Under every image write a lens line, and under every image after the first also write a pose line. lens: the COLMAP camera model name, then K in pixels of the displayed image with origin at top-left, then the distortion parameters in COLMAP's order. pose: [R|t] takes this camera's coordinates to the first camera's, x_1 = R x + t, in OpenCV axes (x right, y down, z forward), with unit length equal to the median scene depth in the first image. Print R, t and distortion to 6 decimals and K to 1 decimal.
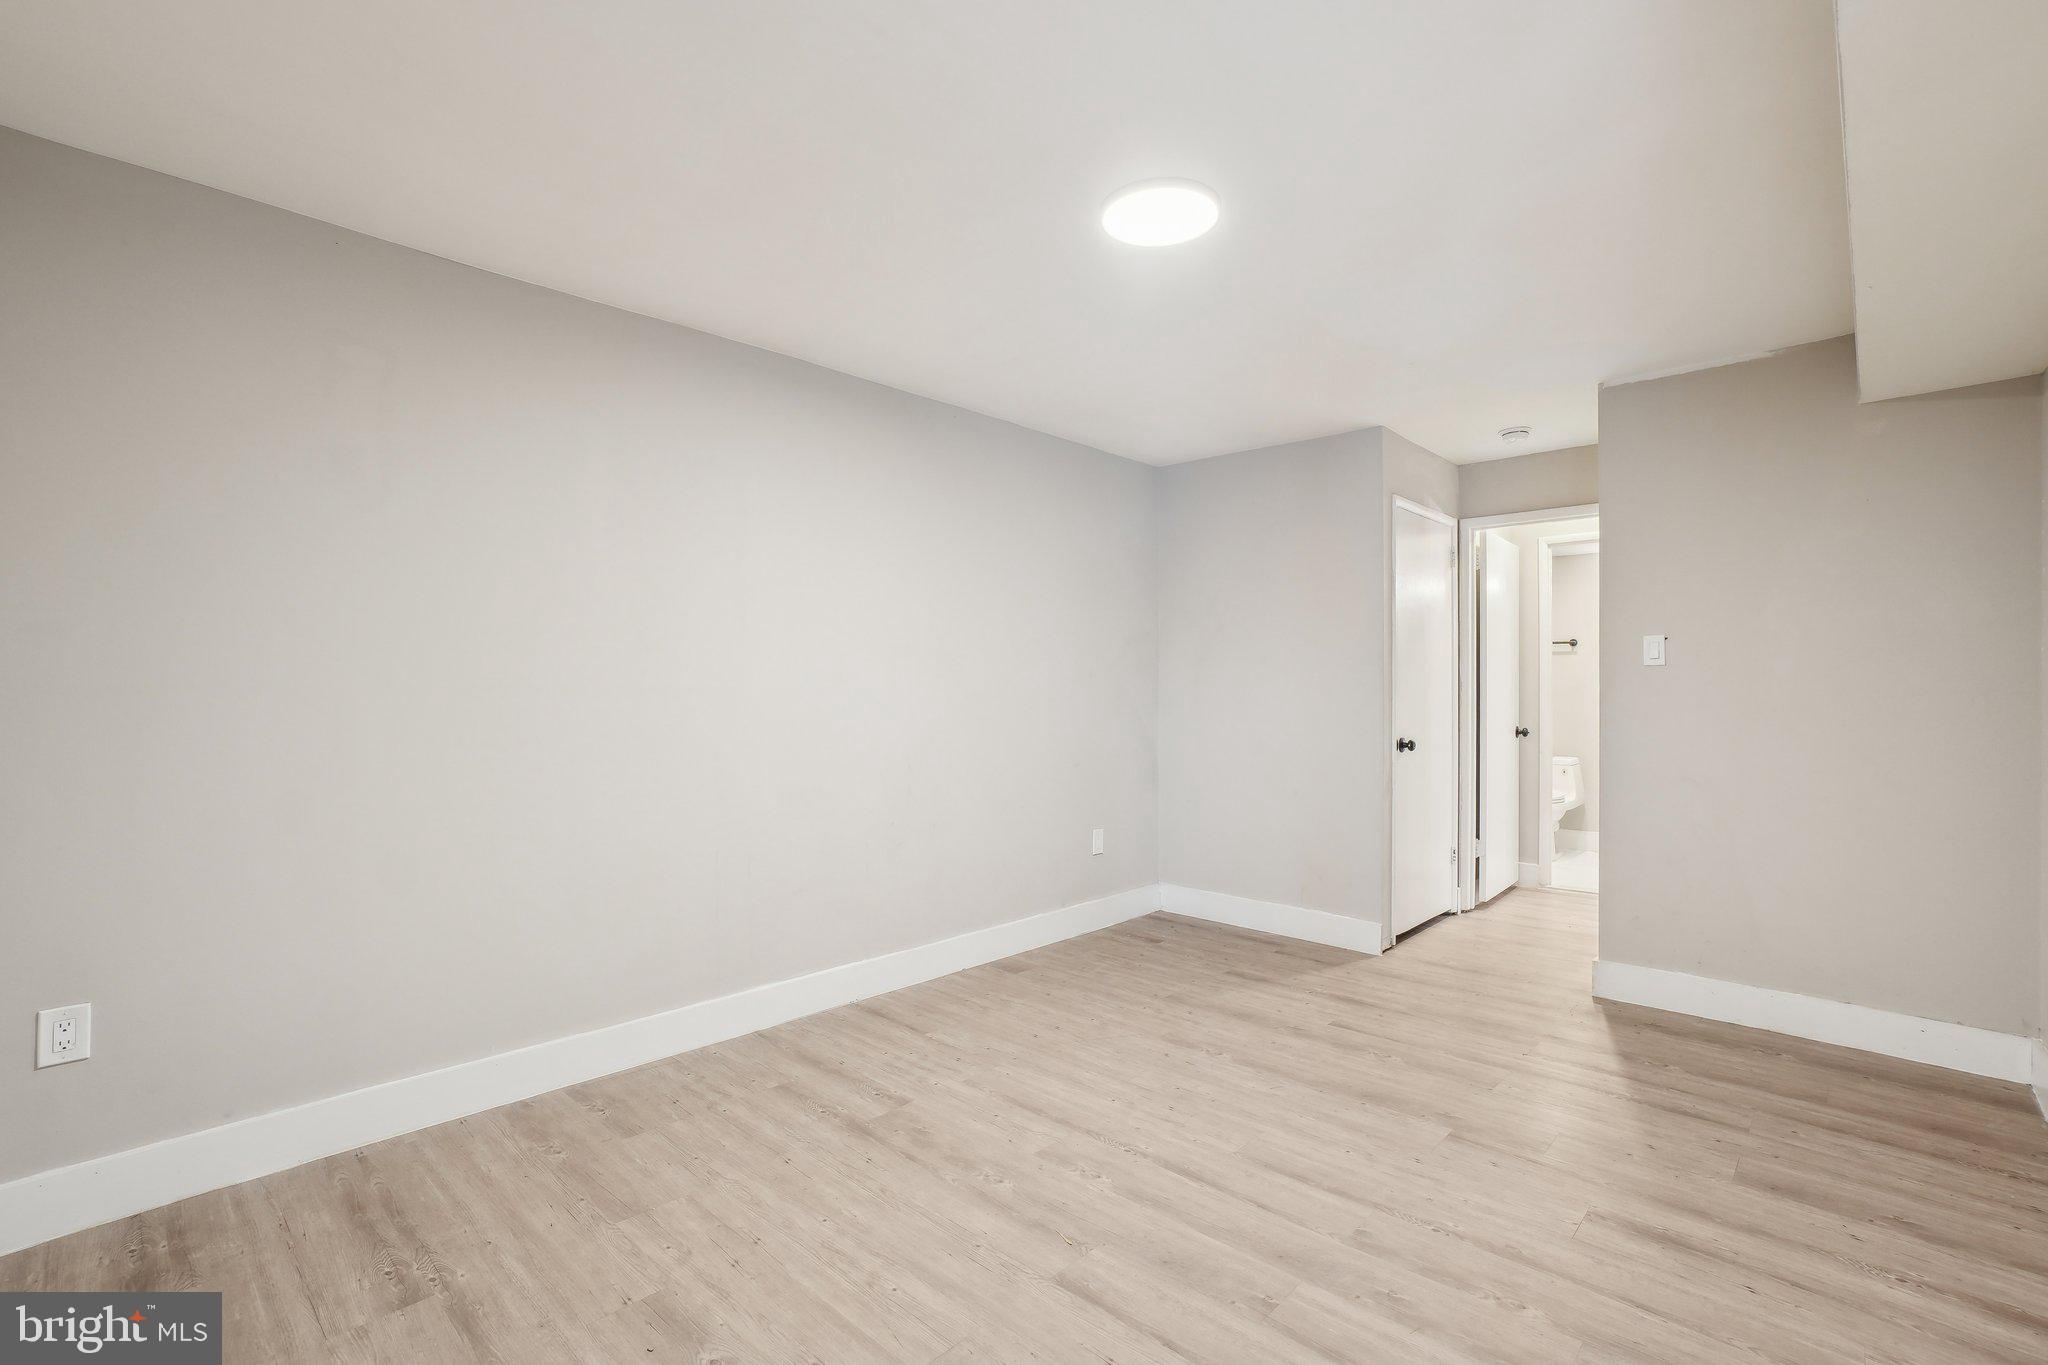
lens RADIAL K [[925.7, 0, 1015.5], [0, 925.7, 661.7], [0, 0, 1]] dist [-0.054400, 0.025945]
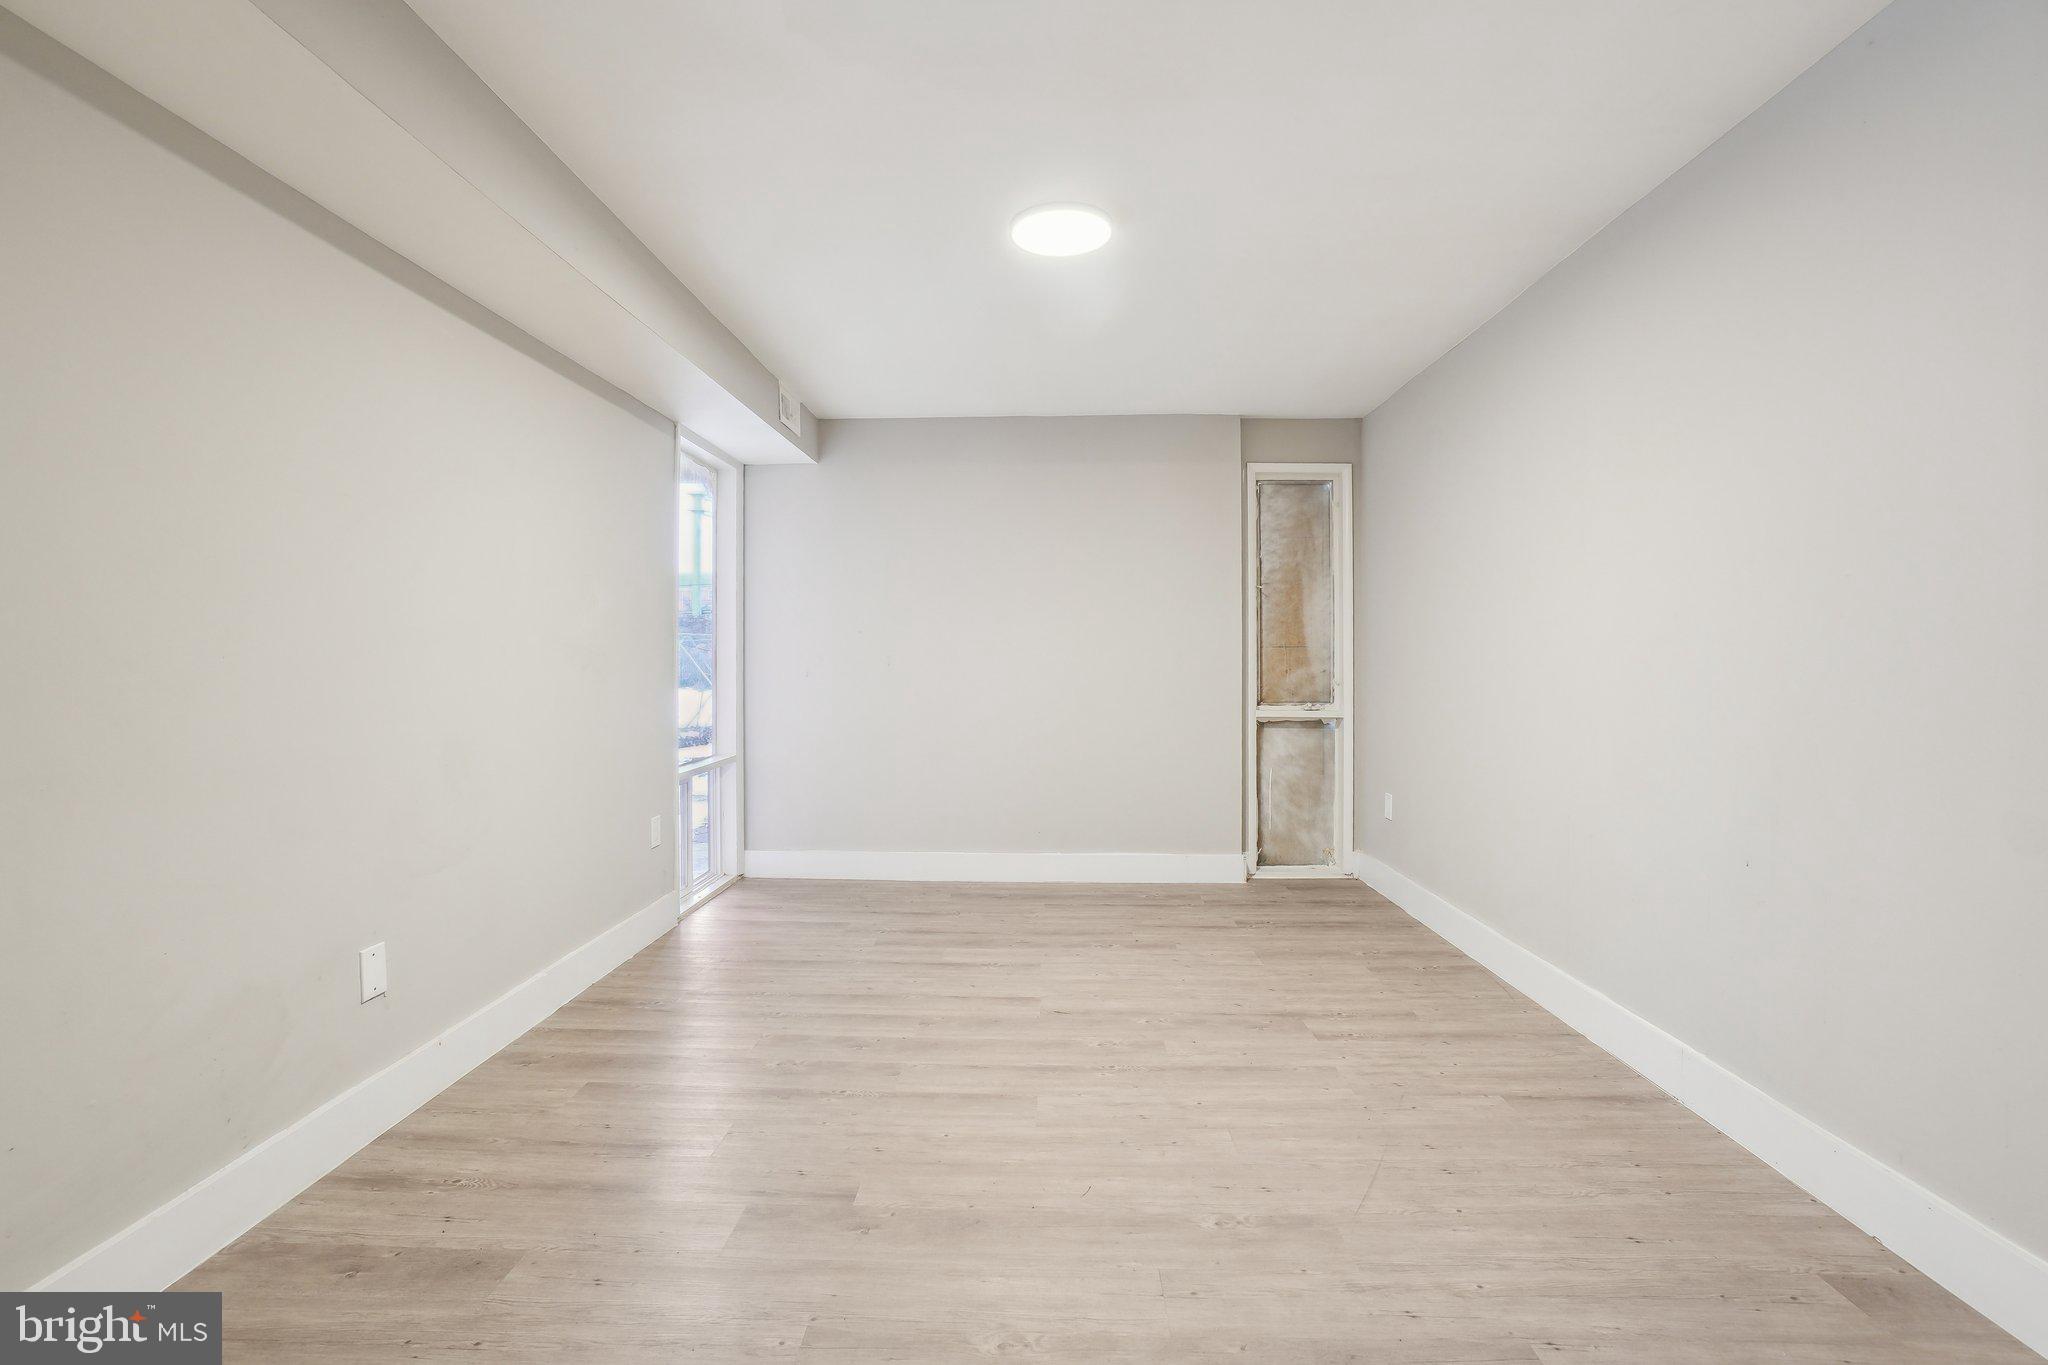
lens RADIAL K [[925.7, 0, 1015.5], [0, 925.7, 661.7], [0, 0, 1]] dist [-0.054400, 0.025945]
pose [[-0.745986, 0.000554, -0.665962, 0.888779], [0.019722, 0.999579, -0.021261, 0.076355], [0.665670, -0.028994, -0.745683, 1.674226]]
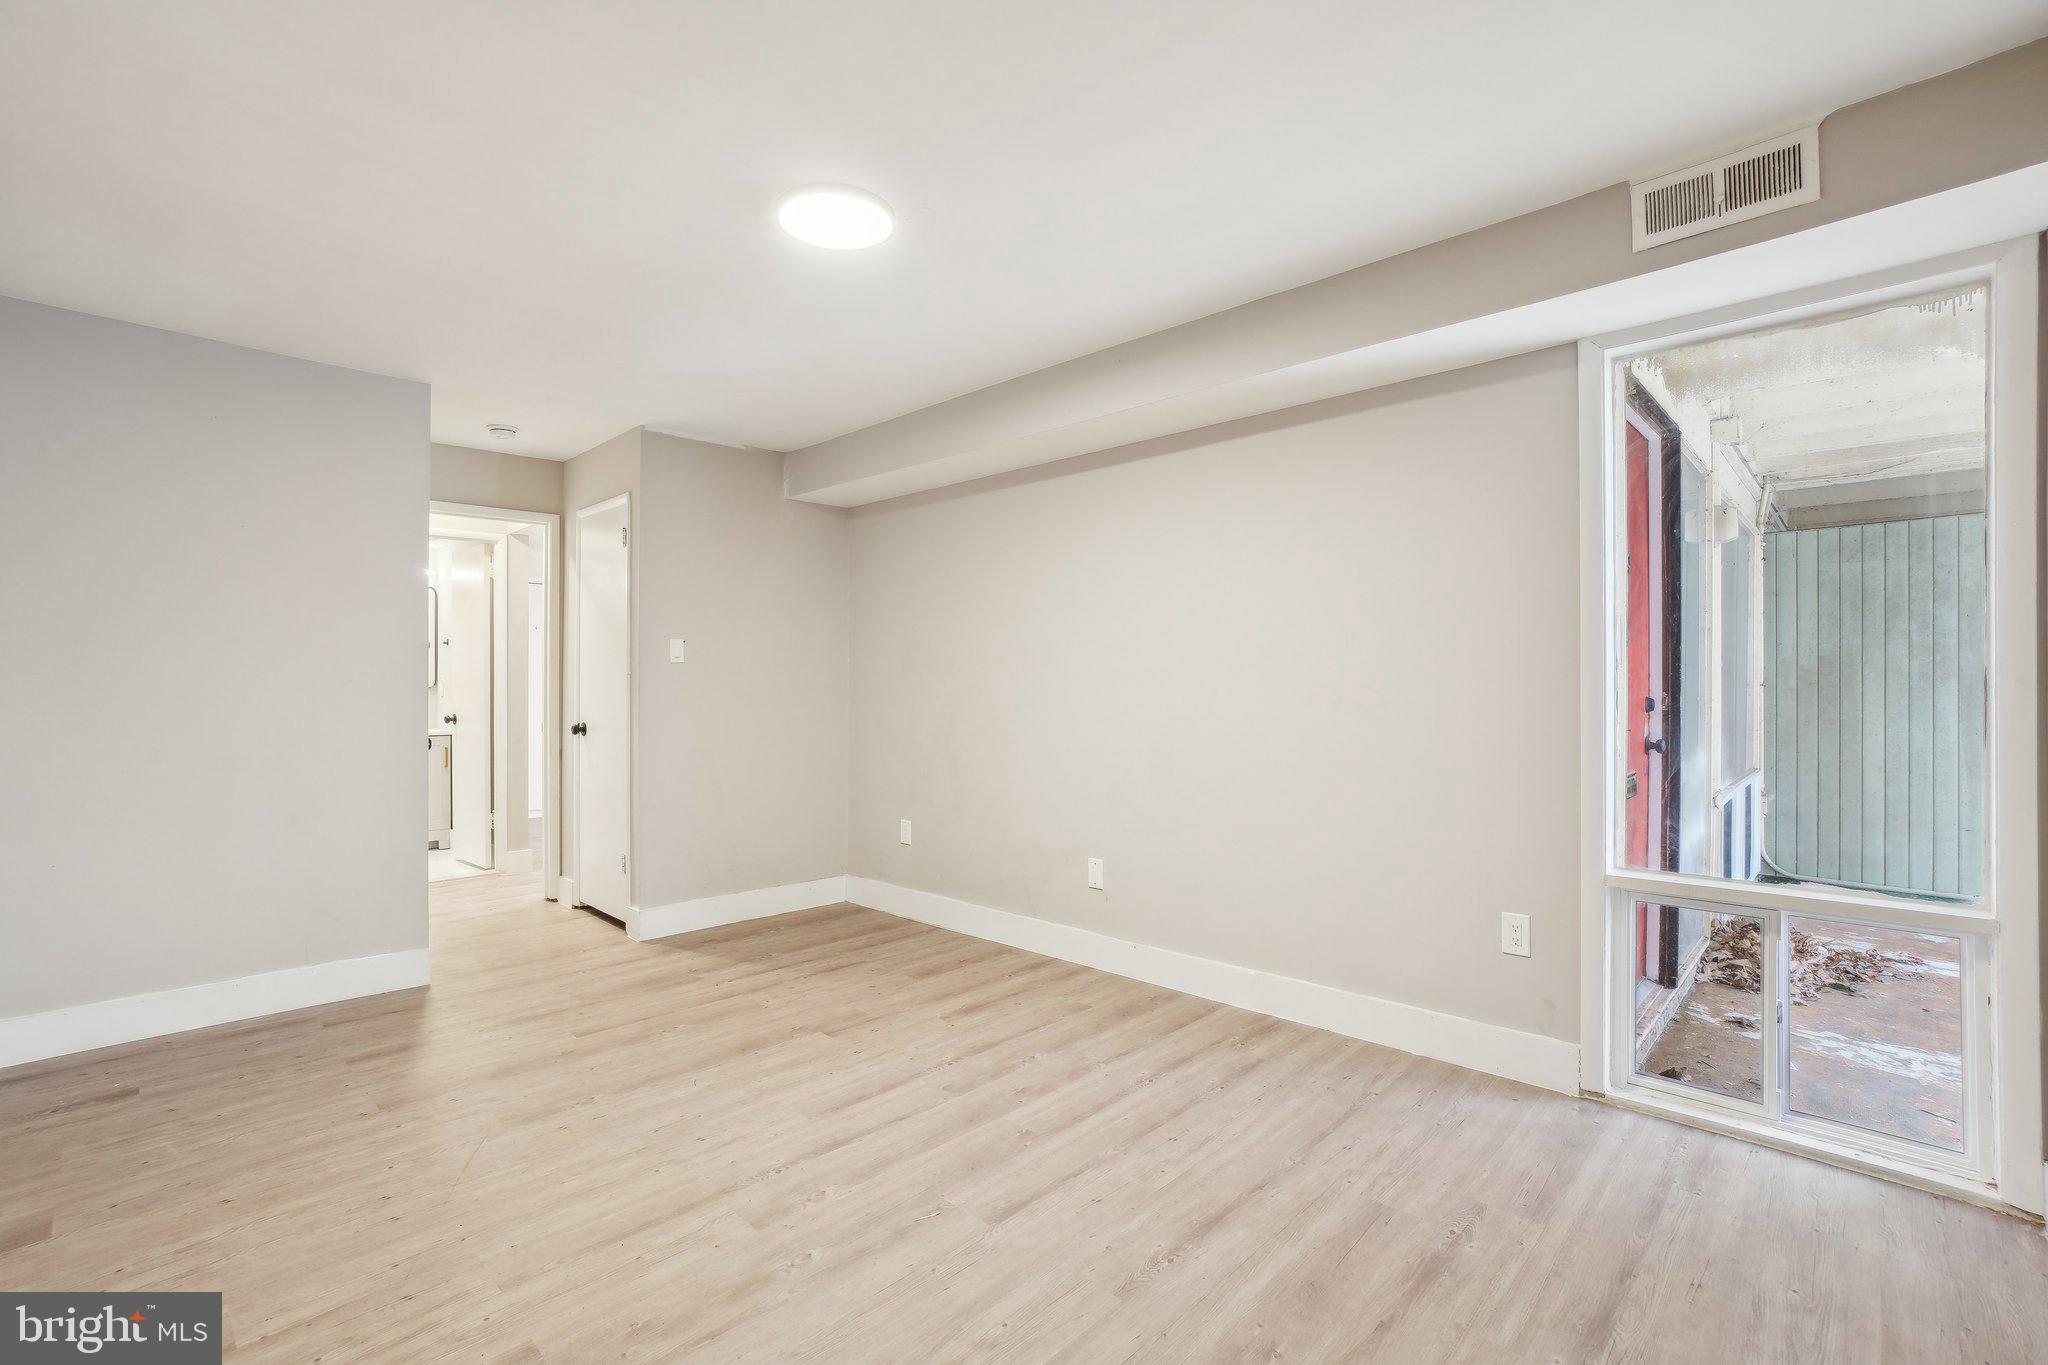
lens RADIAL K [[925.7, 0, 1015.5], [0, 925.7, 661.7], [0, 0, 1]] dist [-0.054400, 0.025945]
pose [[0.004526, 0.020909, 0.999771, -0.786761], [-0.027187, 0.999414, -0.020778, 0.025744], [-0.999620, -0.027087, 0.005092, 0.736441]]
